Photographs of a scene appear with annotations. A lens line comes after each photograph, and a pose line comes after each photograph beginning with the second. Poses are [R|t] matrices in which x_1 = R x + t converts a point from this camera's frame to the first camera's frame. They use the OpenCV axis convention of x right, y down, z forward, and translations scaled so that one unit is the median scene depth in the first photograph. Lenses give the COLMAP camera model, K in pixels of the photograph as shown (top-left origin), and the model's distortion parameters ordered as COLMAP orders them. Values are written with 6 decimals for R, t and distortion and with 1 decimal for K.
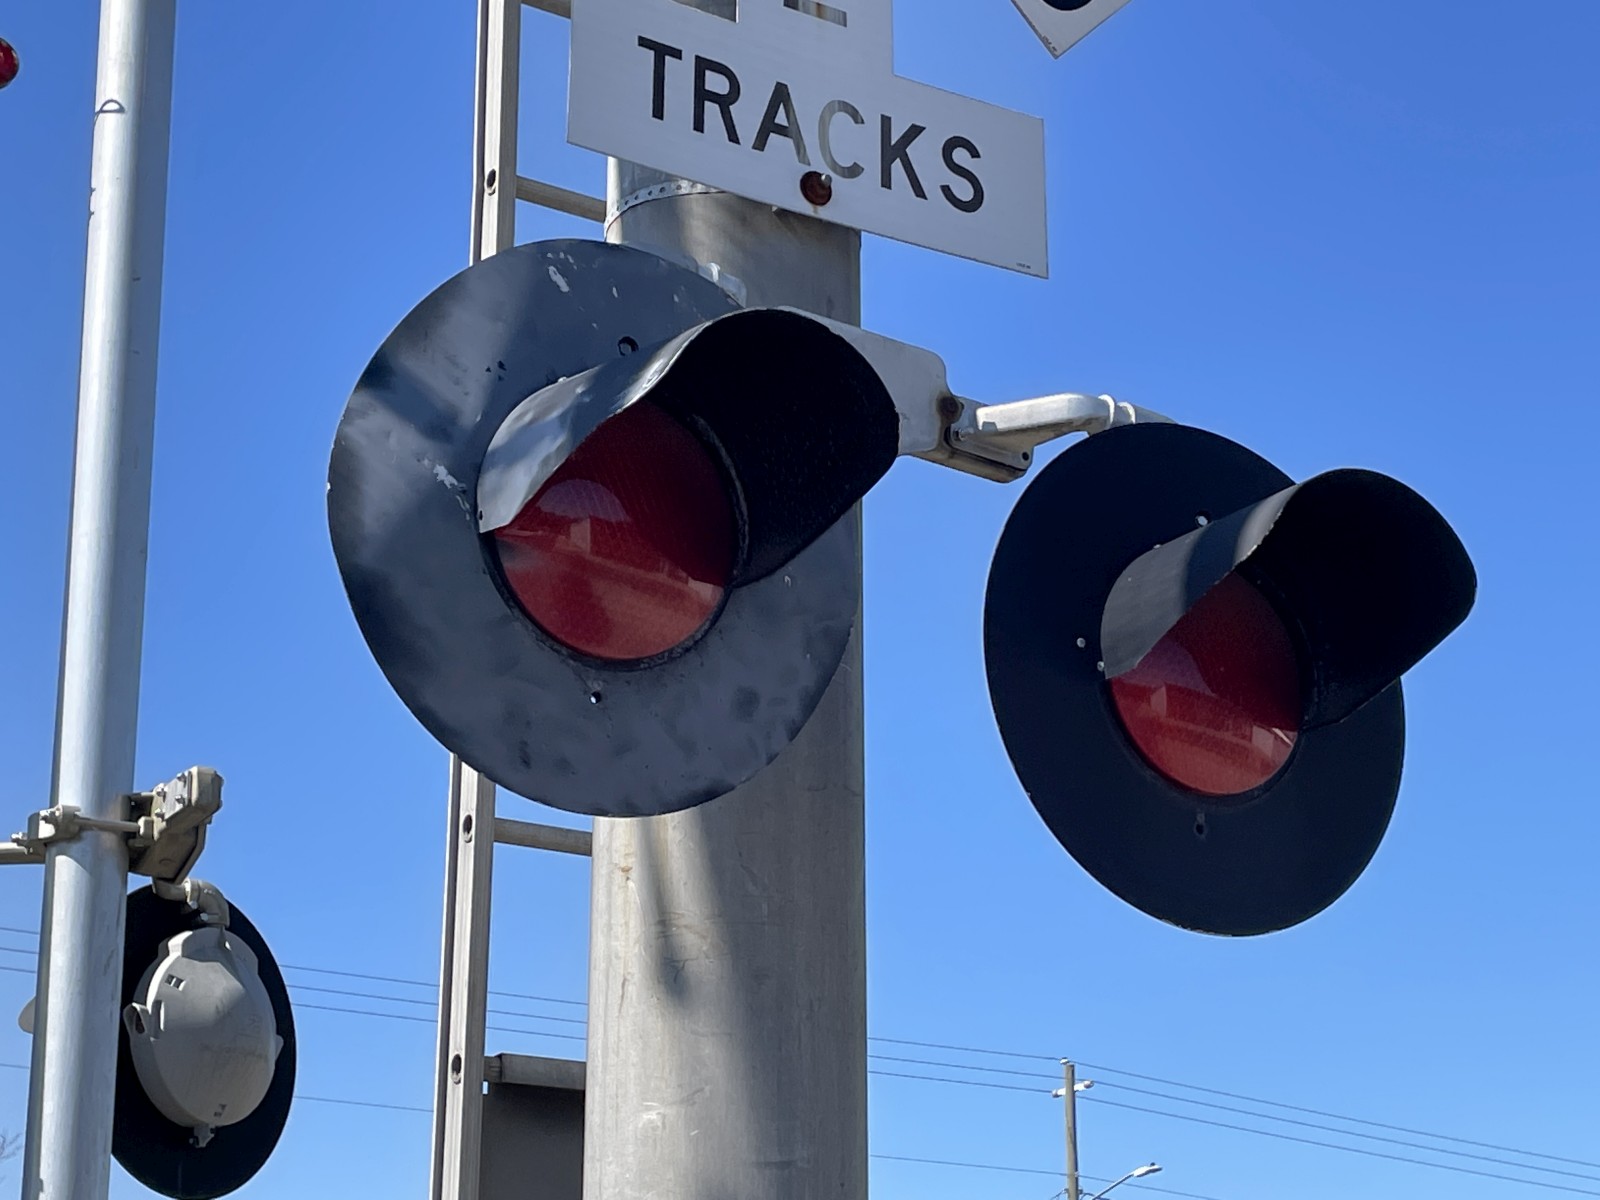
lens RADIAL K [[3036.4, 0, 799.7], [0, 3036.4, 599.9], [0, 0, 1]] dist [0.002960, -0.014087]
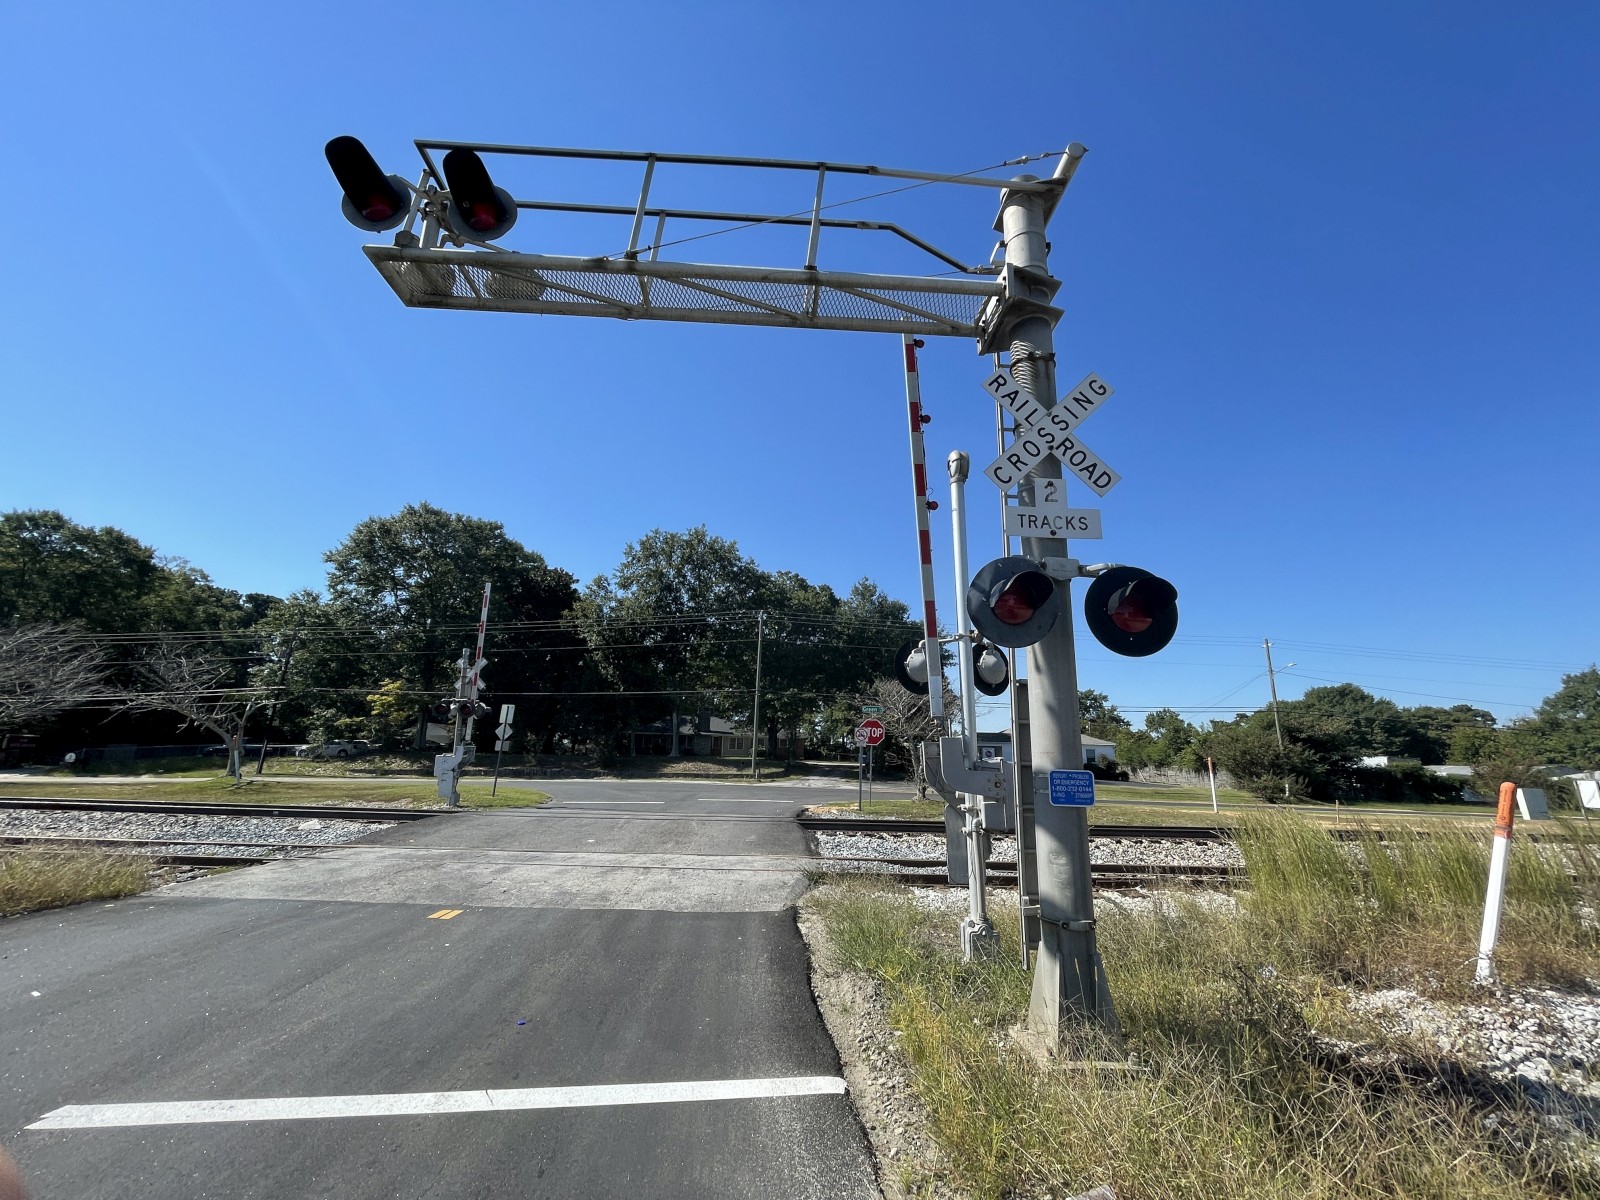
lens RADIAL K [[645.2, 0, 783.9], [0, 645.2, 600.8], [0, 0, 1]] dist [-0.001270, -0.000088]
pose [[0.835314, -0.106042, -0.539450, 0.232537], [0.144167, 0.989134, 0.028797, -0.117686], [0.530535, -0.101826, 0.841525, -0.350771]]
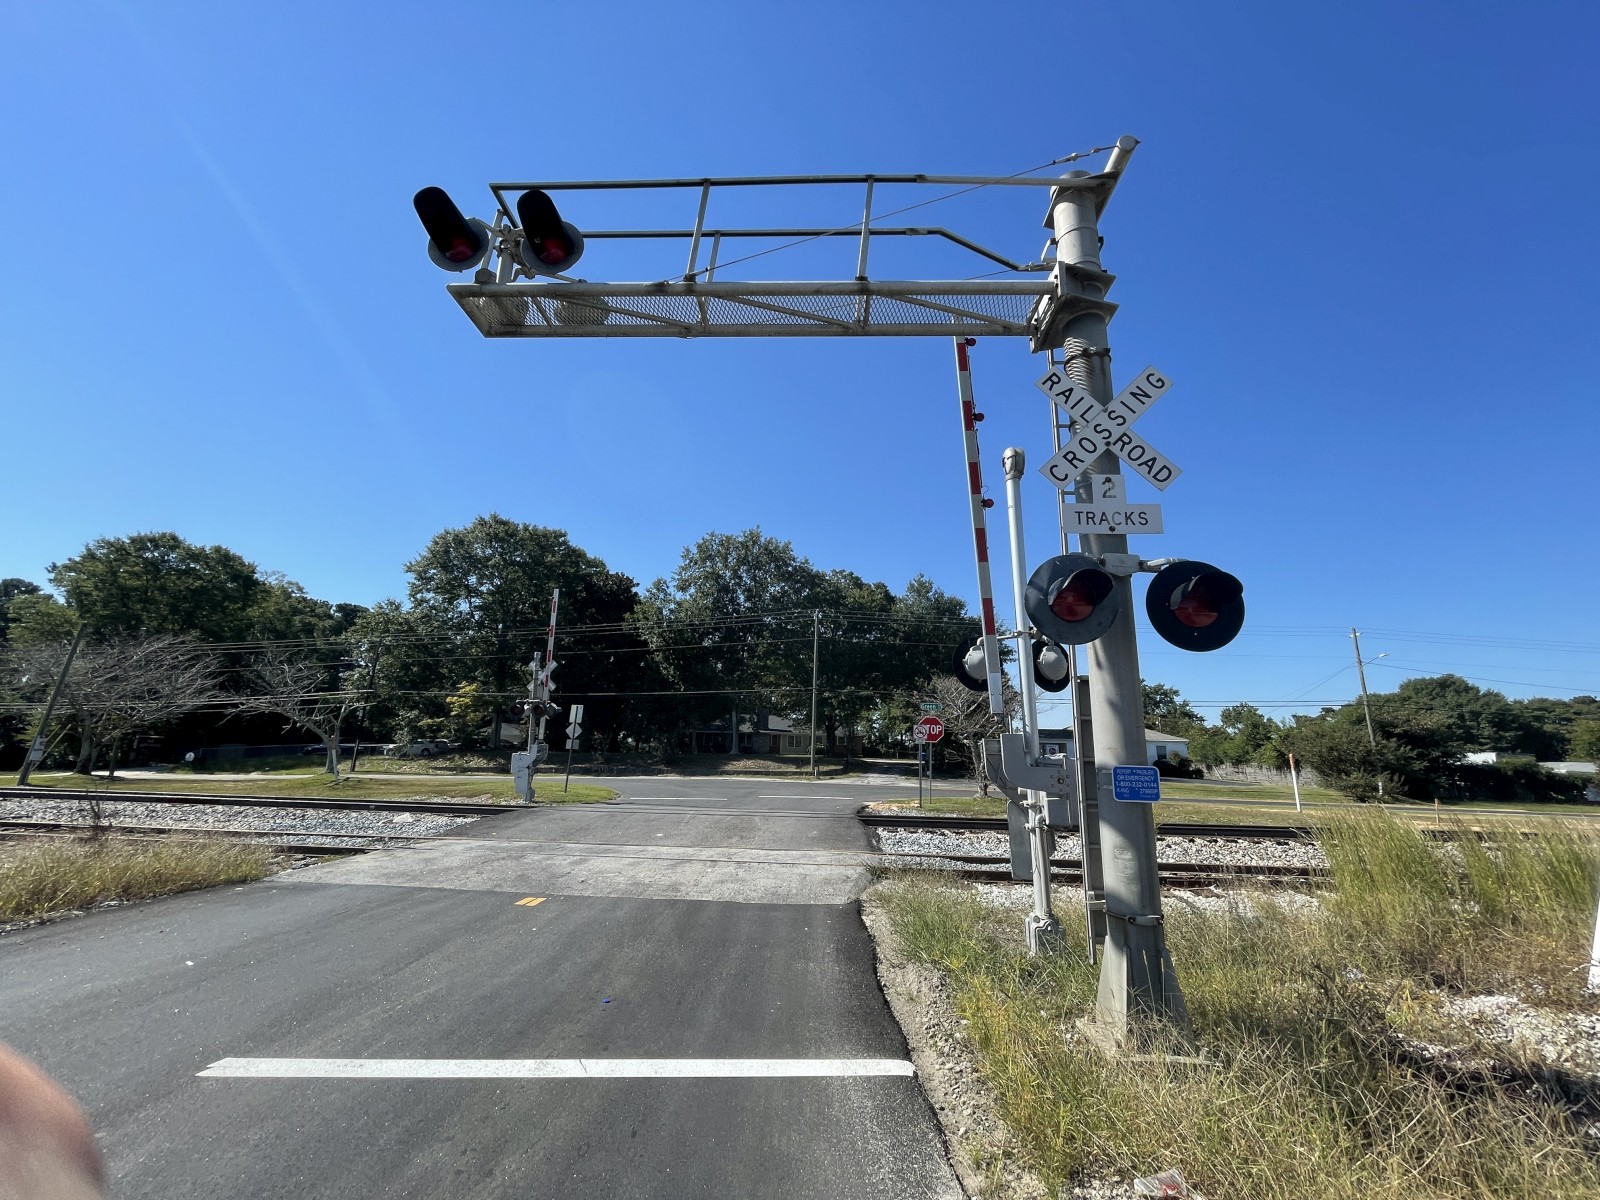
lens RADIAL K [[640.6, 0, 784.2], [0, 640.6, 602.6], [0, 0, 1]] dist [-0.001664, 0.000060]
pose [[0.783903, -0.121642, -0.608851, 0.248268], [0.168455, 0.985506, 0.019995, -0.127518], [0.597594, -0.118238, 0.793033, -0.387983]]
